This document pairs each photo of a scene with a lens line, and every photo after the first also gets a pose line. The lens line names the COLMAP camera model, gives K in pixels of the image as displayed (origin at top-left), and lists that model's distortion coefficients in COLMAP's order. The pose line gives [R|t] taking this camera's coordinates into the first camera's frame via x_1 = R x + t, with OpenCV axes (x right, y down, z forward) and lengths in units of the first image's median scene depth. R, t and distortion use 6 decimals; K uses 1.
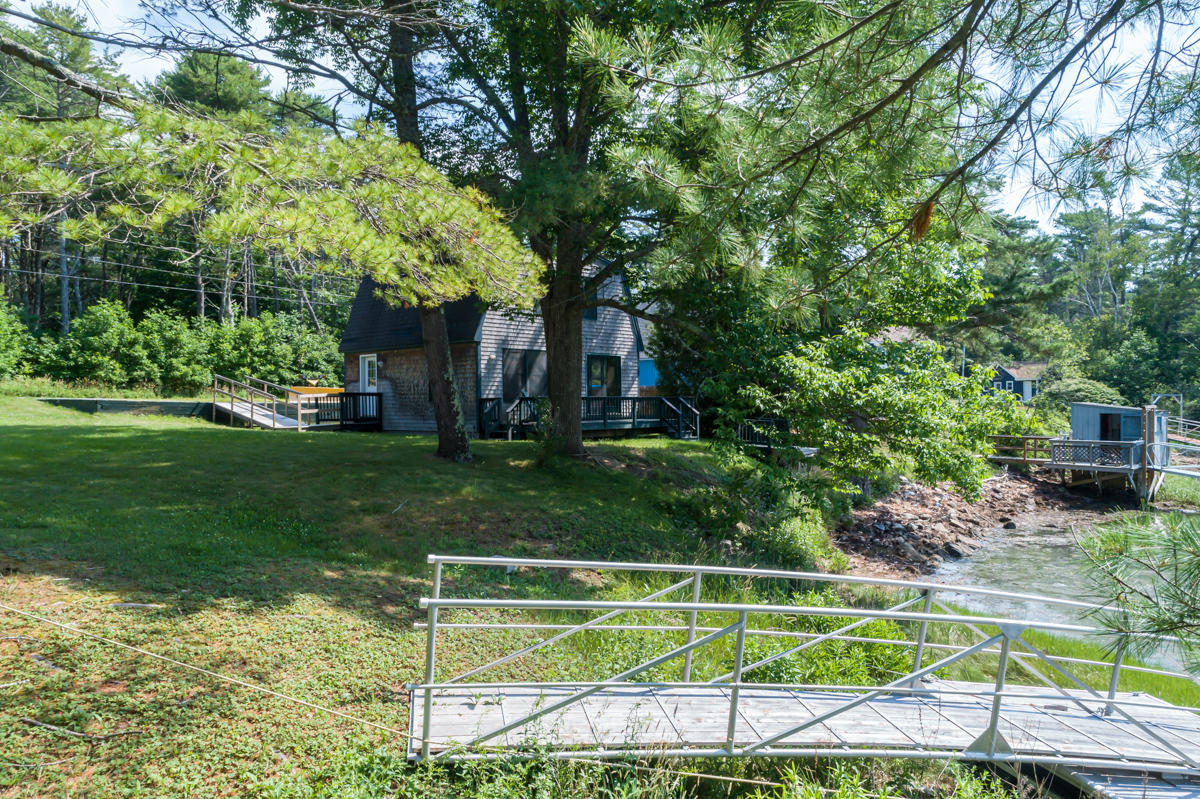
lens RADIAL K [[846.7, 0, 599.2], [0, 846.7, 400.6], [0, 0, 1]] dist [-0.005627, 0.000238]
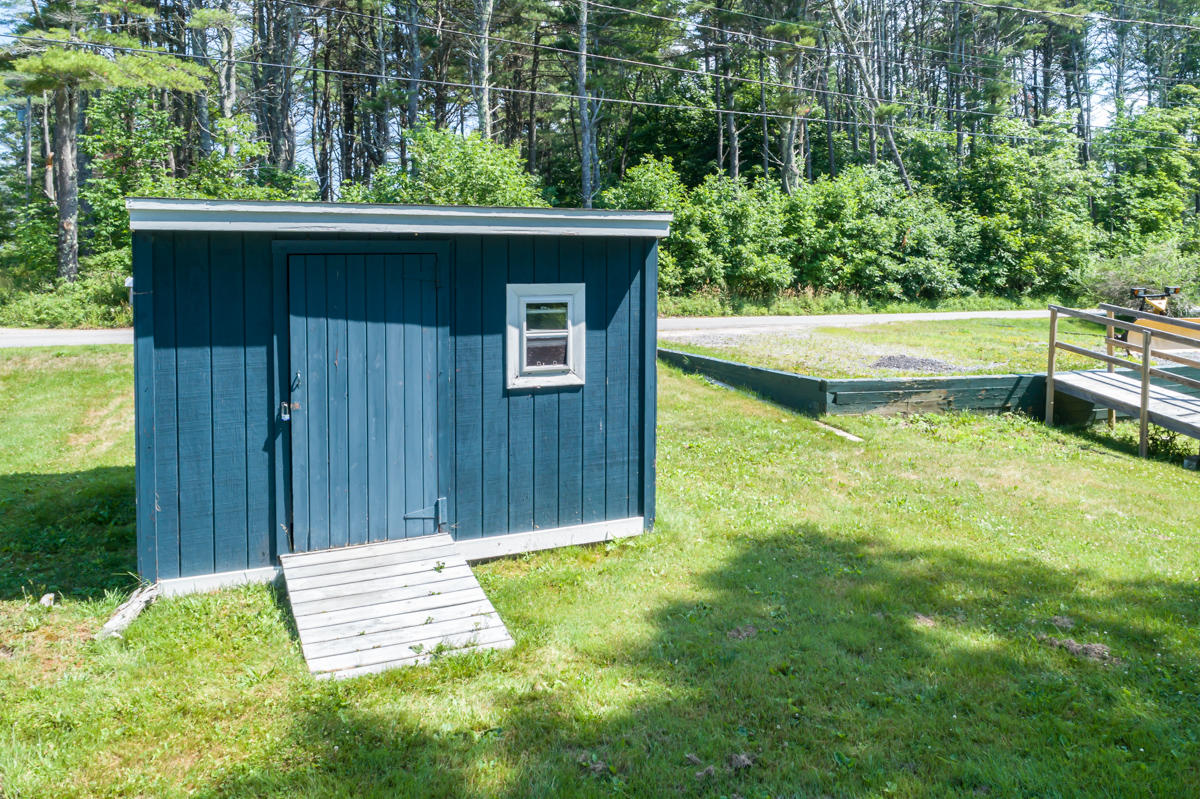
lens RADIAL K [[846.7, 0, 600.1], [0, 846.7, 398.9], [0, 0, 1]] dist [-0.005627, 0.000238]
pose [[0.900145, 0.056529, -0.431907, -0.315916], [0.010334, 0.988493, 0.150913, -0.032634], [0.435468, -0.140307, 0.889203, 0.367677]]
